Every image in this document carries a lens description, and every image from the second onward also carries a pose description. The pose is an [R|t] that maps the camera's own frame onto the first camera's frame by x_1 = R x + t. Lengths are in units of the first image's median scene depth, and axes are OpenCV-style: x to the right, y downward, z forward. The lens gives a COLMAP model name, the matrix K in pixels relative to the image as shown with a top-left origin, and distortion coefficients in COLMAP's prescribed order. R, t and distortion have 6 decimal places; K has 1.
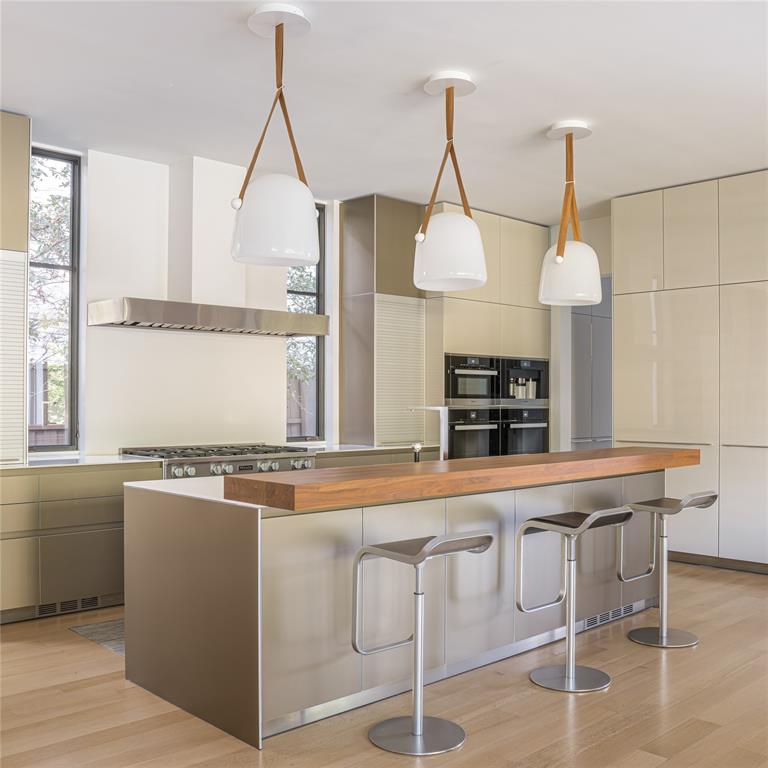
lens RADIAL K [[851.7, 0, 384.0], [0, 851.7, 384.0], [0, 0, 1]] dist [-0.015789, -0.020695]
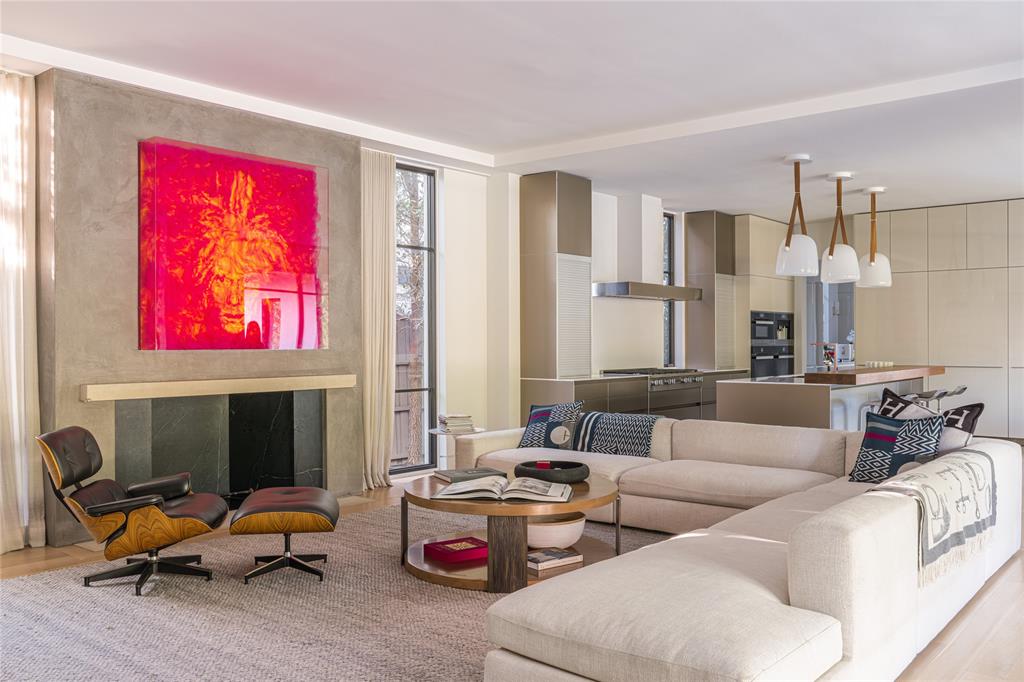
lens RADIAL K [[876.5, 0, 512.0], [0, 876.5, 341.0], [0, 0, 1]] dist [-0.007888, 0.005019]
pose [[0.992453, -0.004763, 0.122531, -0.561868], [0.002558, 0.999832, 0.018145, -0.010663], [-0.122597, -0.017694, 0.992299, -0.554041]]
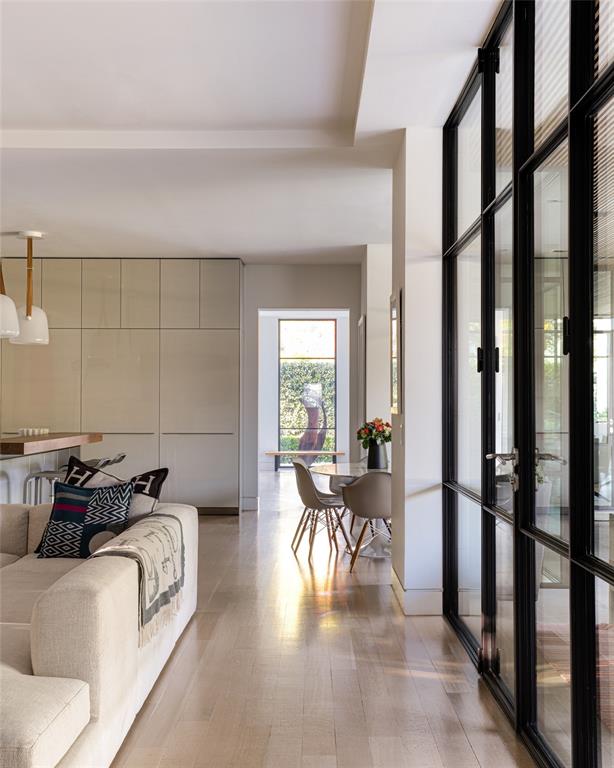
lens RADIAL K [[1101.3, 0, 307.0], [0, 1101.3, 384.0], [0, 0, 1]] dist [0.130398, 0.029171]
pose [[0.697968, 0.014952, 0.715973, -0.659144], [-0.016123, 0.999857, -0.005163, -0.011985], [-0.715947, -0.007940, 0.698109, -0.605596]]
